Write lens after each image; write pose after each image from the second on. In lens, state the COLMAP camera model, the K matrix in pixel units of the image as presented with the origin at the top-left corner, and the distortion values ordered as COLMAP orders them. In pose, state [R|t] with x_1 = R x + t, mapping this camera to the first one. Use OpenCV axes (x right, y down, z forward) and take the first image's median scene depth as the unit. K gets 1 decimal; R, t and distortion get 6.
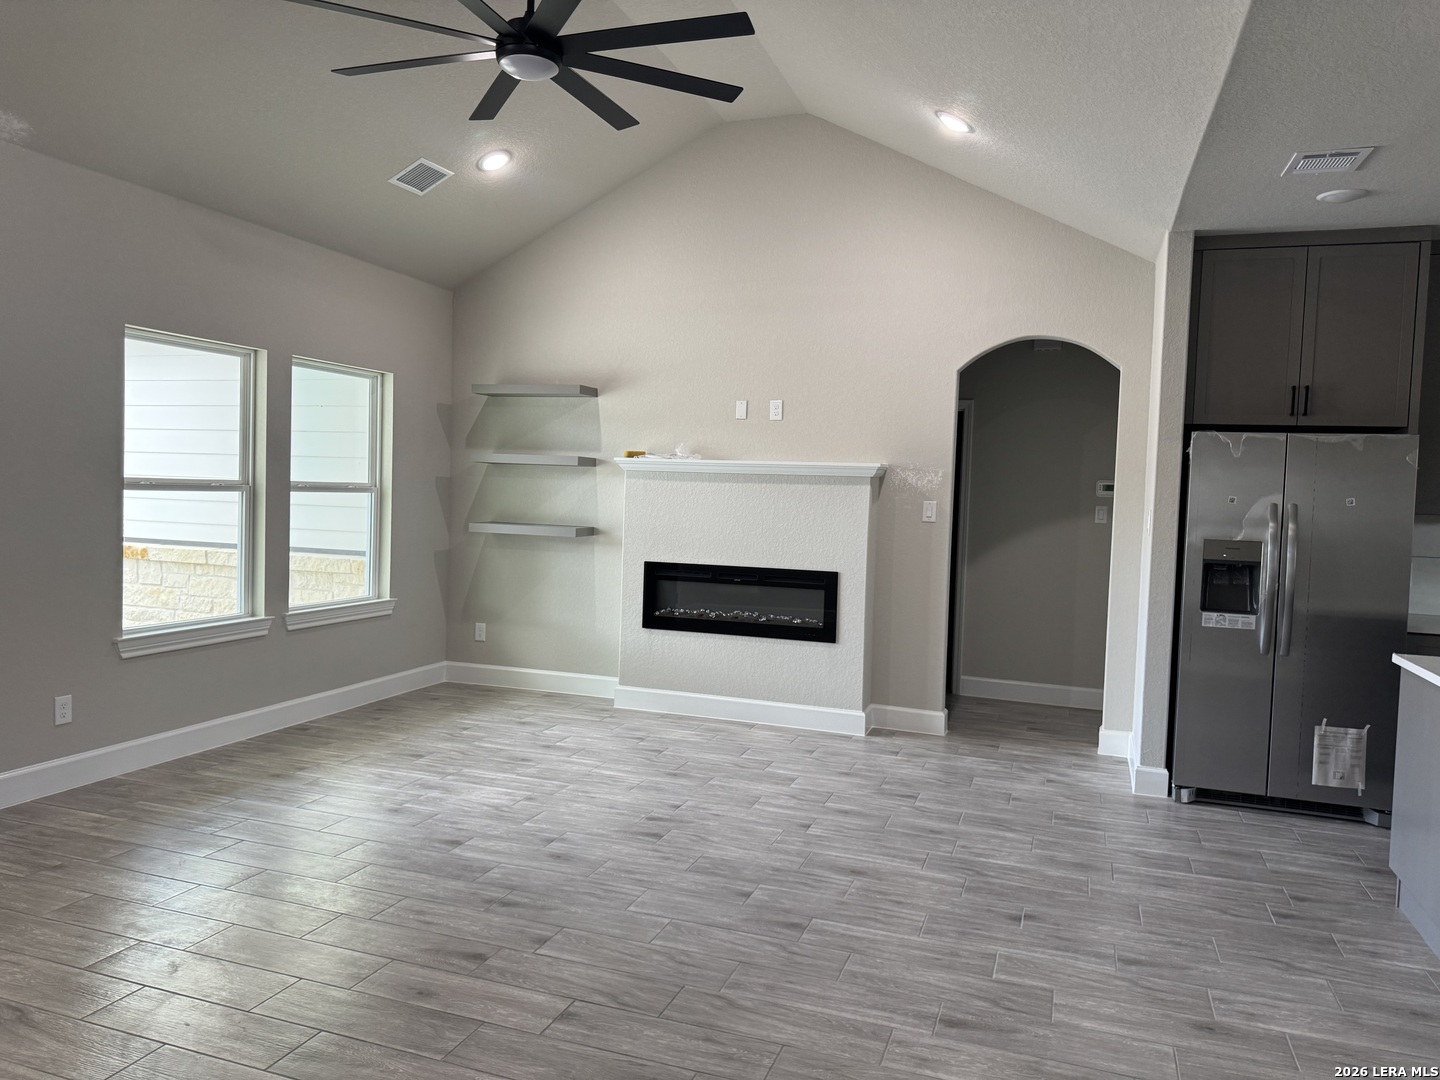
lens RADIAL K [[1017.3, 0, 718.5], [0, 1017.3, 534.1], [0, 0, 1]] dist [0.061377, -0.065224]
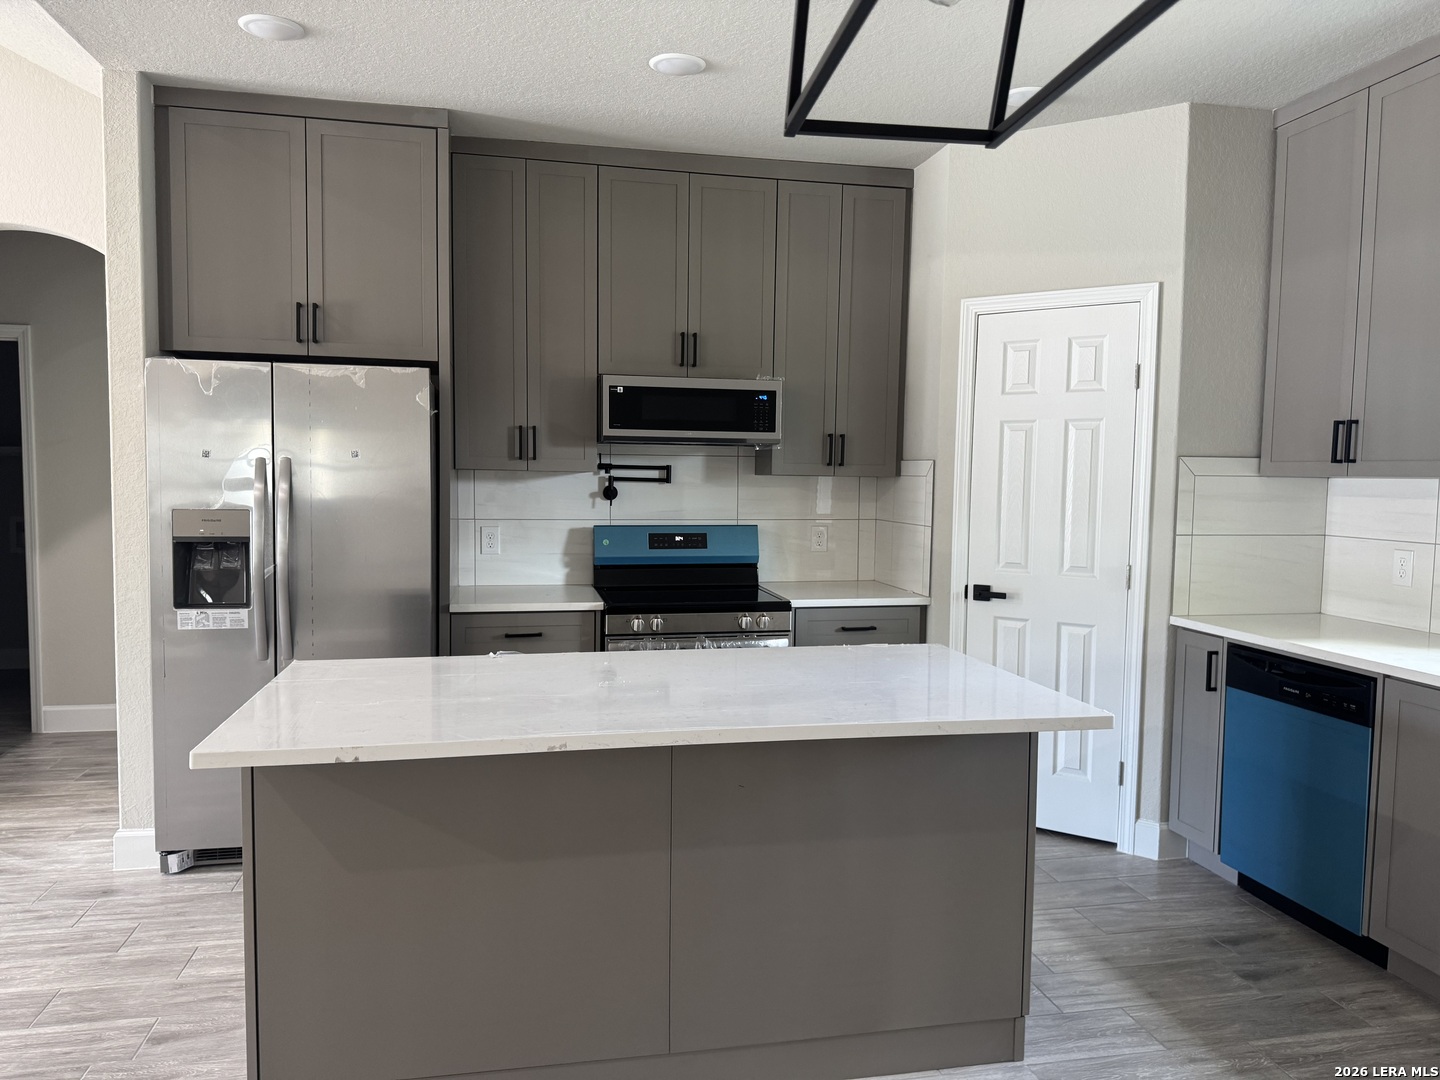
lens RADIAL K [[1017.3, 0, 715.7], [0, 1017.3, 545.1], [0, 0, 1]] dist [0.061377, -0.065224]
pose [[0.856086, -0.057828, 0.513589, 0.419865], [0.038605, 0.998100, 0.048031, 0.010053], [-0.515390, -0.021291, 0.856691, 0.186314]]
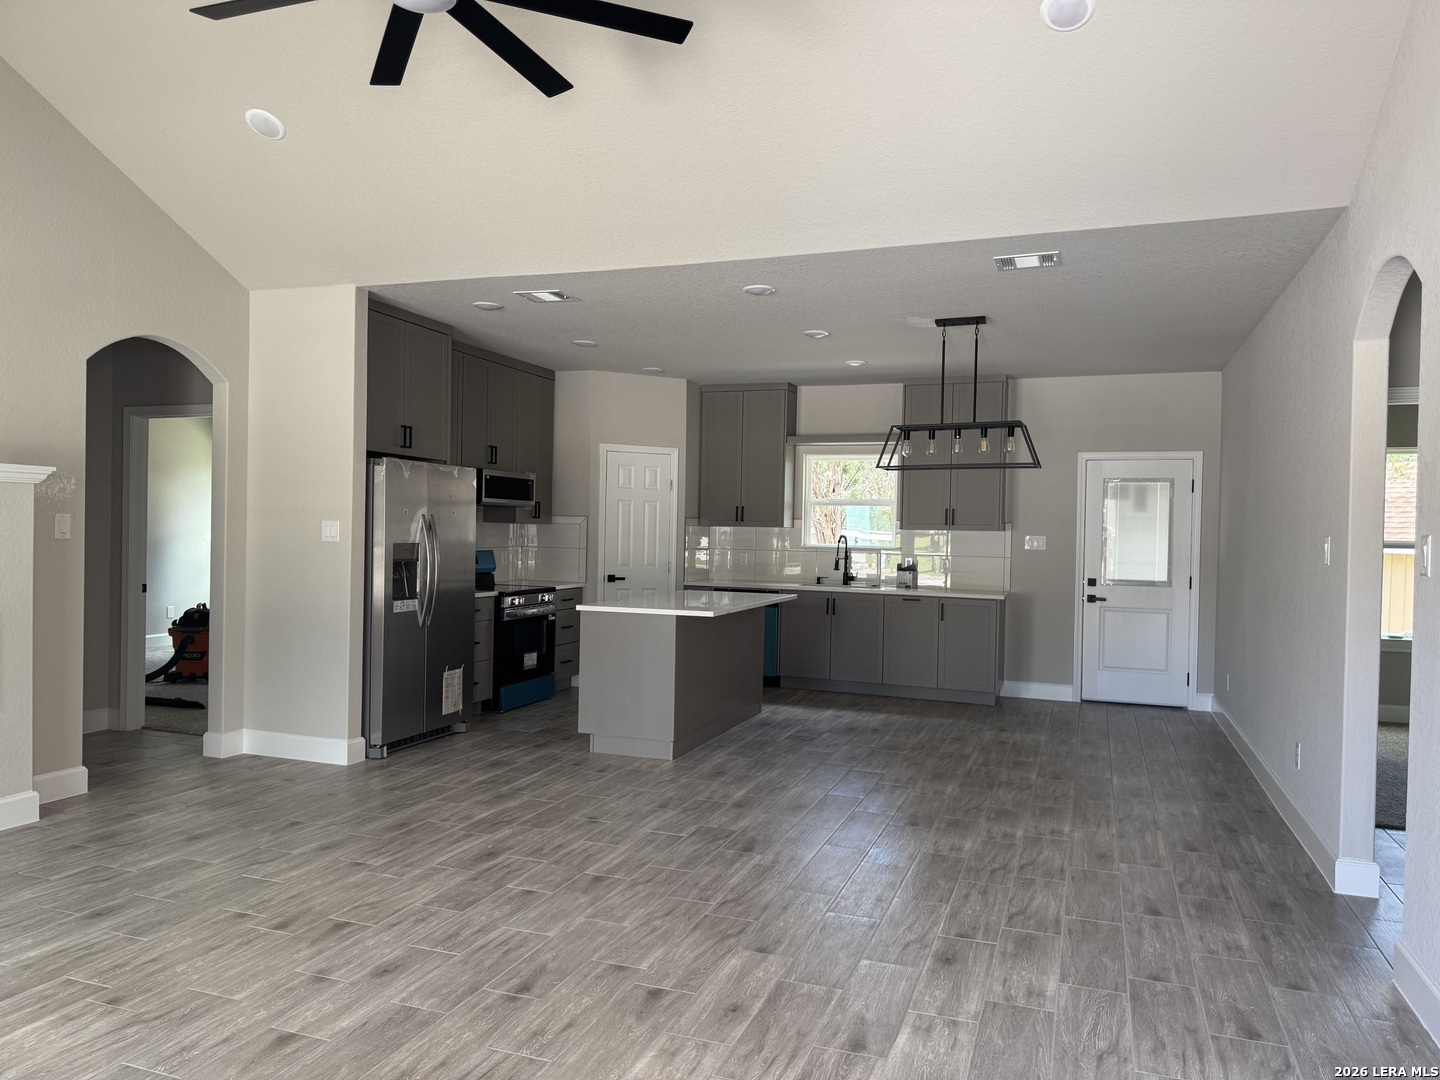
lens RADIAL K [[1017.3, 0, 718.3], [0, 1017.3, 534.7], [0, 0, 1]] dist [0.061377, -0.065224]
pose [[0.010951, -0.037416, 0.999240, -0.763091], [0.025154, 0.998994, 0.037131, -0.041648], [-0.999624, 0.024729, 0.011881, 0.577864]]
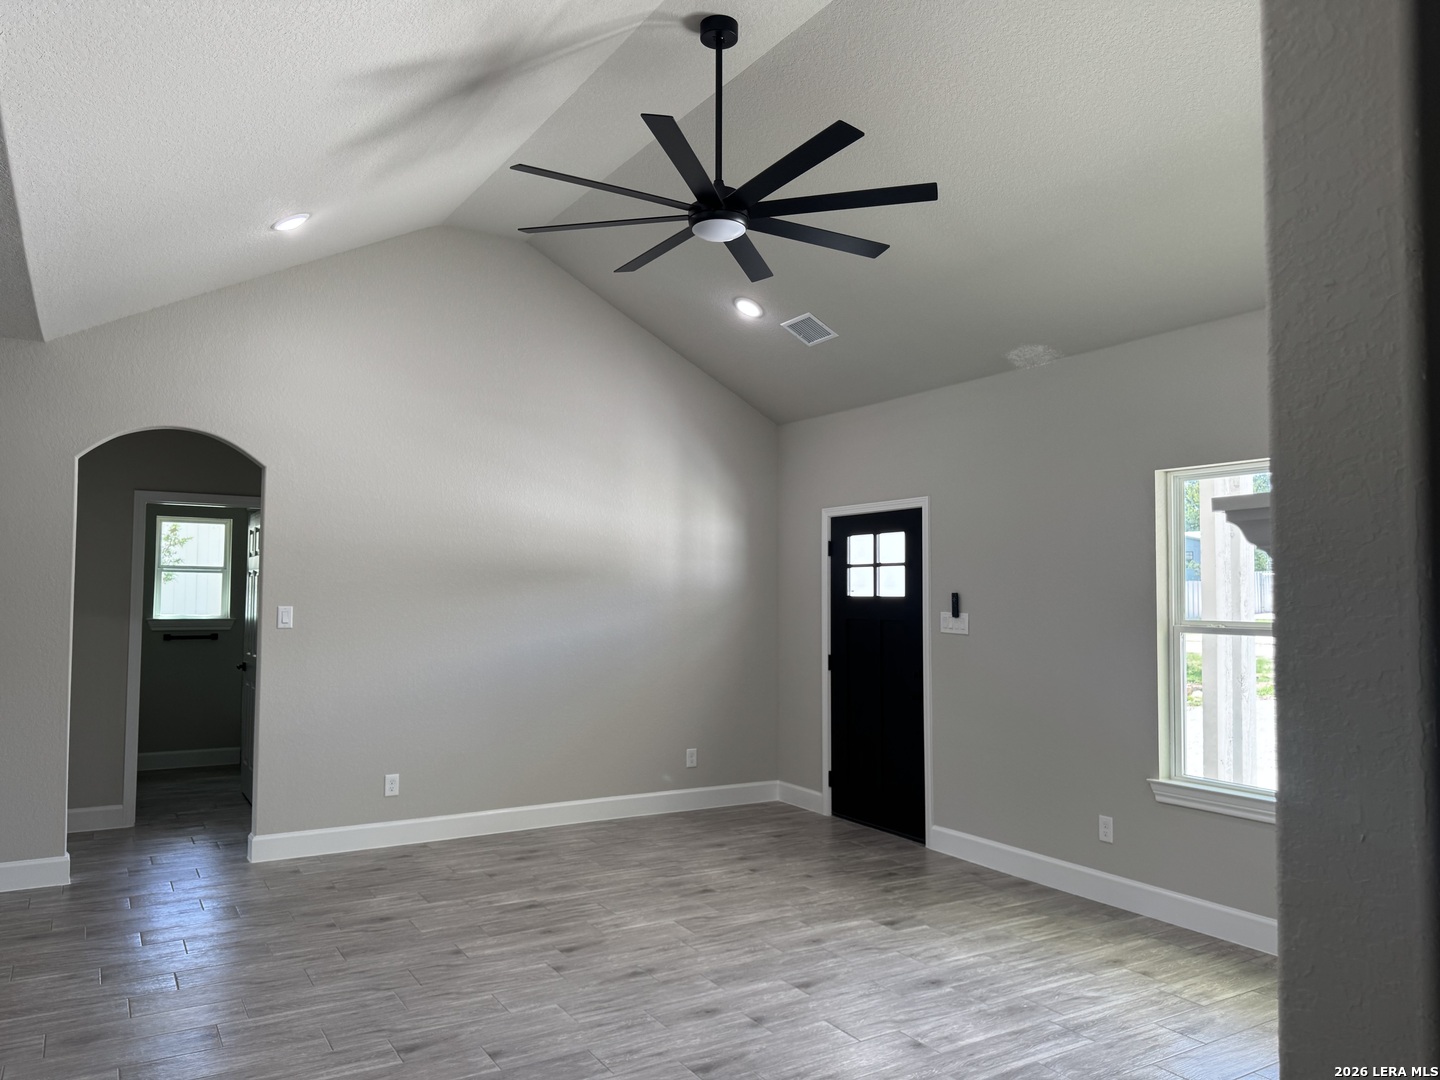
lens RADIAL K [[1017.3, 0, 704.1], [0, 1017.3, 542.2], [0, 0, 1]] dist [0.061377, -0.065224]
pose [[-0.636149, -0.079314, -0.767479, 0.479722], [-0.062498, 0.996731, -0.051202, -0.050048], [0.769031, 0.015393, -0.639026, 1.275135]]
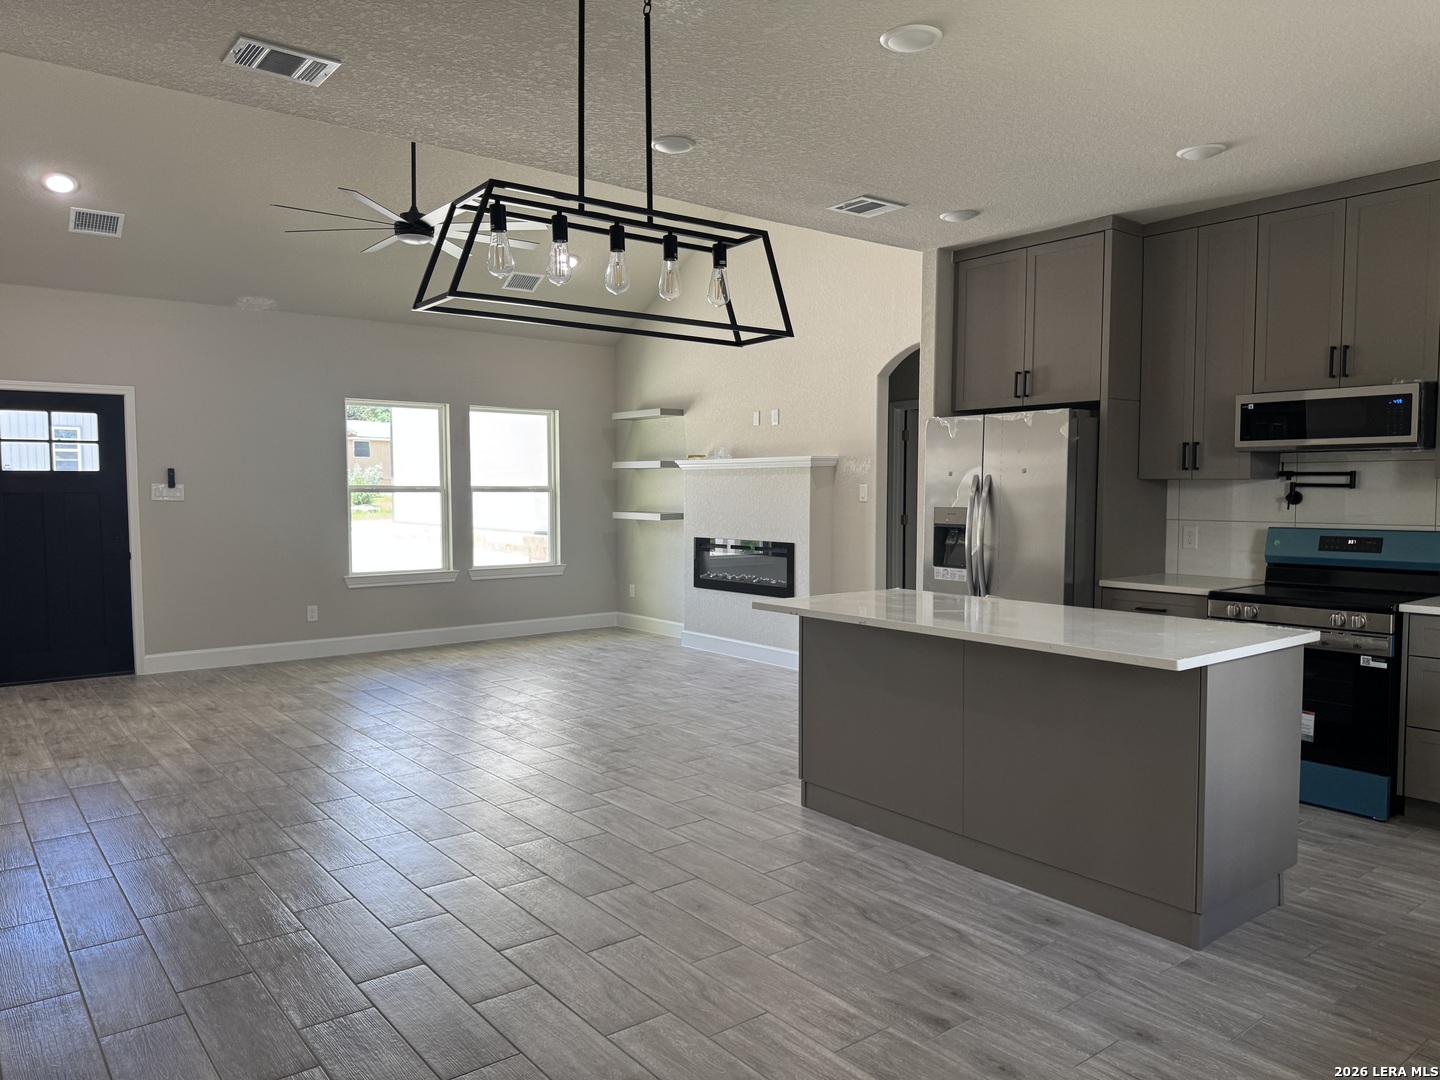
lens RADIAL K [[1017.3, 0, 728.8], [0, 1017.3, 546.5], [0, 0, 1]] dist [0.061377, -0.065224]
pose [[0.847453, -0.002284, -0.530866, 0.888202], [0.004870, 0.999982, 0.003472, 0.045743], [0.530848, -0.005527, 0.847449, -0.140626]]
